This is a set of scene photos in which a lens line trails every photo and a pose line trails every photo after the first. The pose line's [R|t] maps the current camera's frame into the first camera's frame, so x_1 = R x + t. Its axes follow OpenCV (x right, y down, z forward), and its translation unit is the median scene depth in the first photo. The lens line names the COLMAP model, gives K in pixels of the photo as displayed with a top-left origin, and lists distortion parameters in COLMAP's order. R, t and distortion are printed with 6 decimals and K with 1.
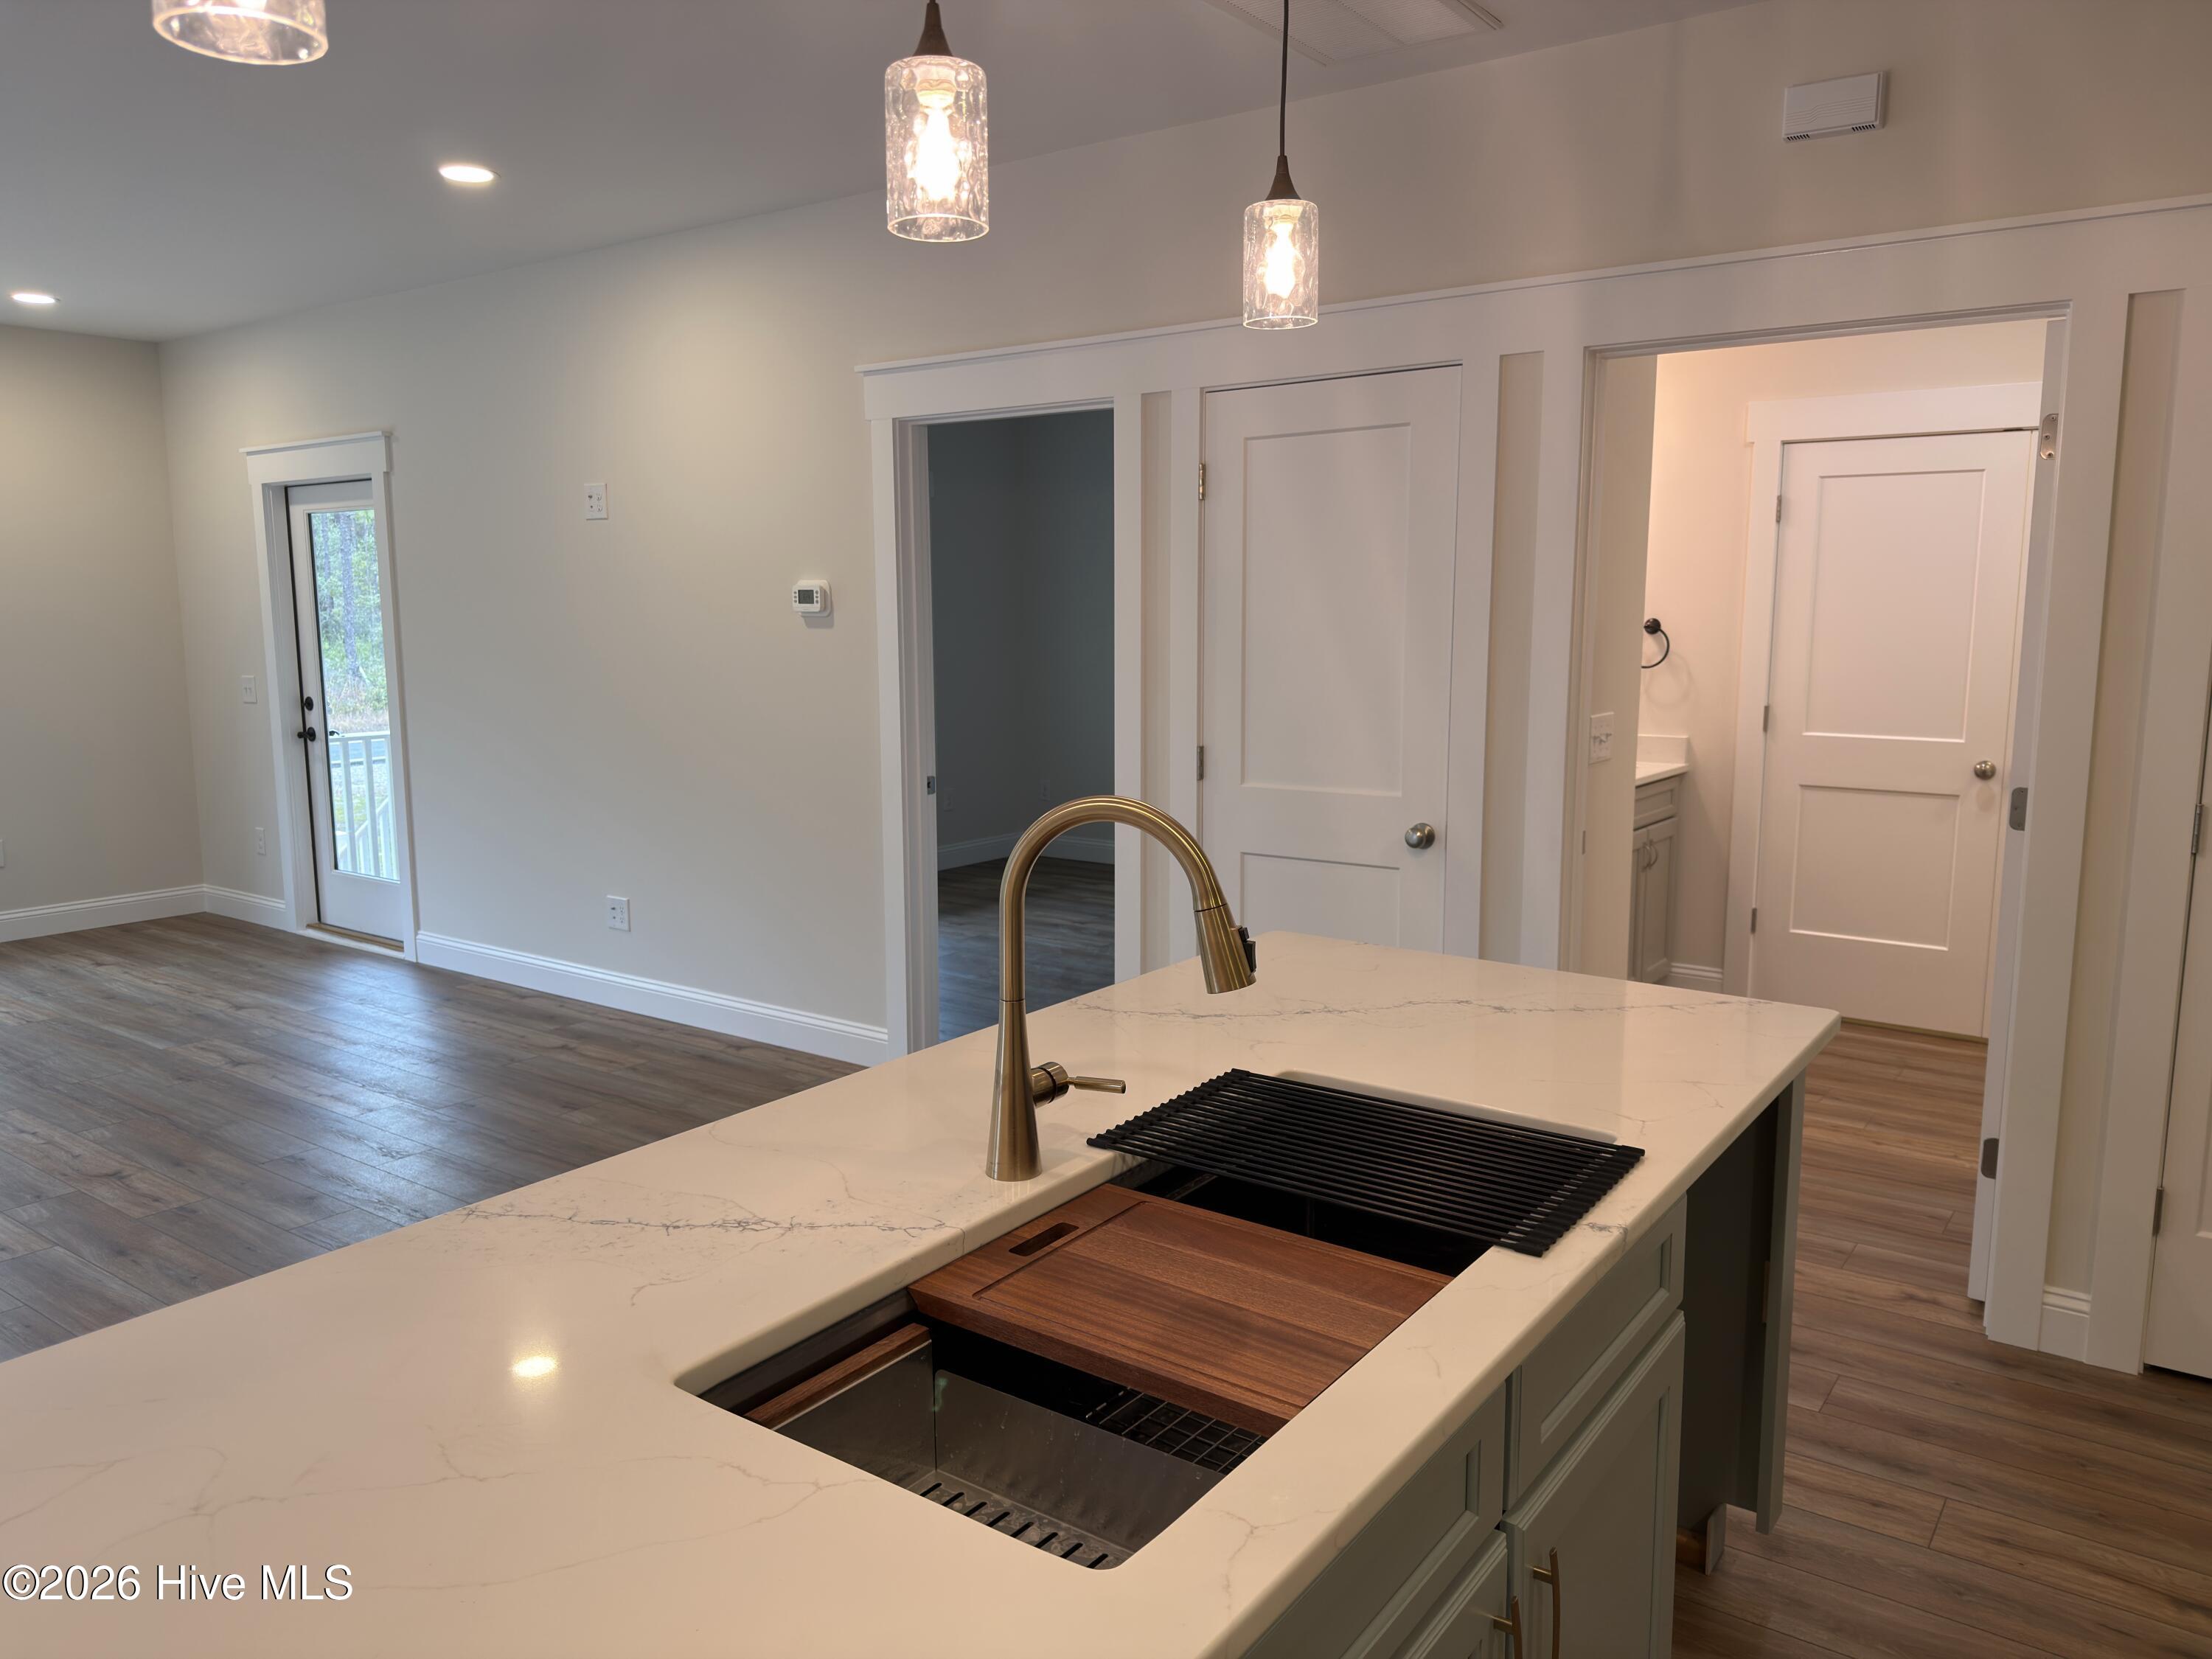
lens RADIAL K [[1563.8, 0, 1090.2], [0, 1563.8, 825.9], [0, 0, 1]] dist [0.013127, -0.010826]
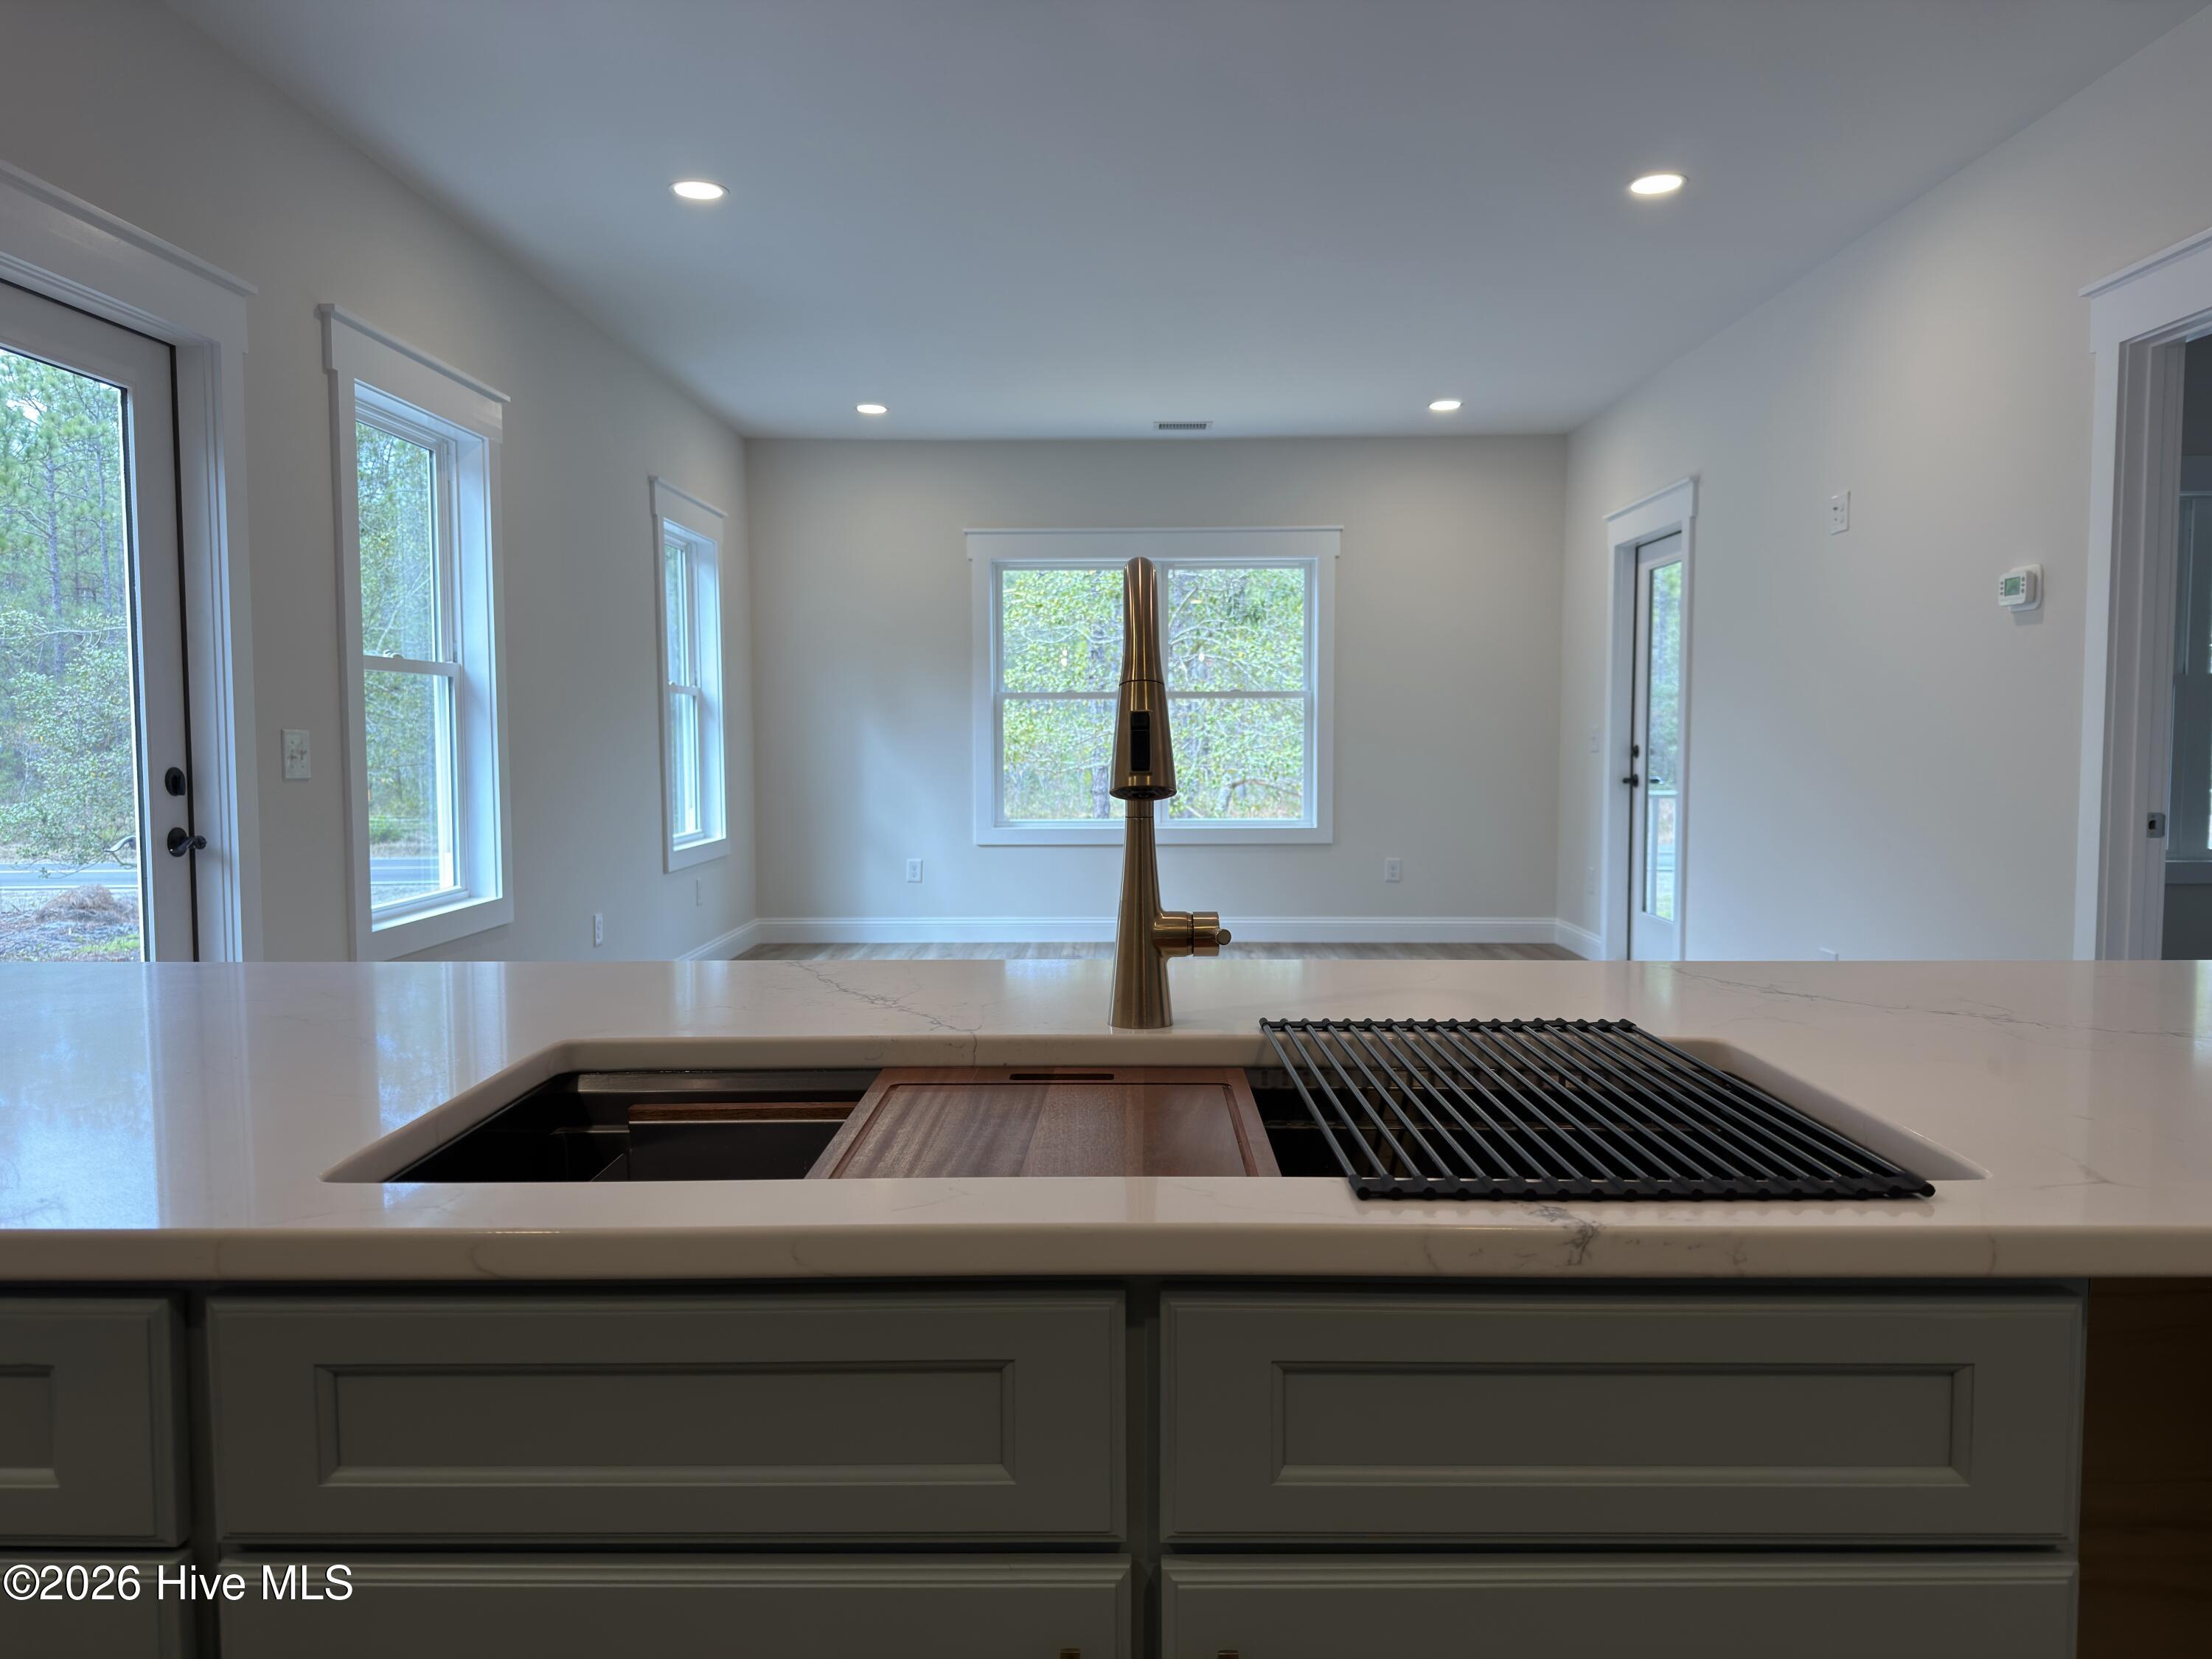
lens RADIAL K [[1563.8, 0, 1090.0], [0, 1563.8, 838.3], [0, 0, 1]] dist [0.013127, -0.010826]
pose [[0.574108, 0.055346, -0.816907, 0.168276], [-0.109490, 0.993941, -0.009608, 0.033768], [0.811426, 0.094959, 0.576690, 0.120771]]
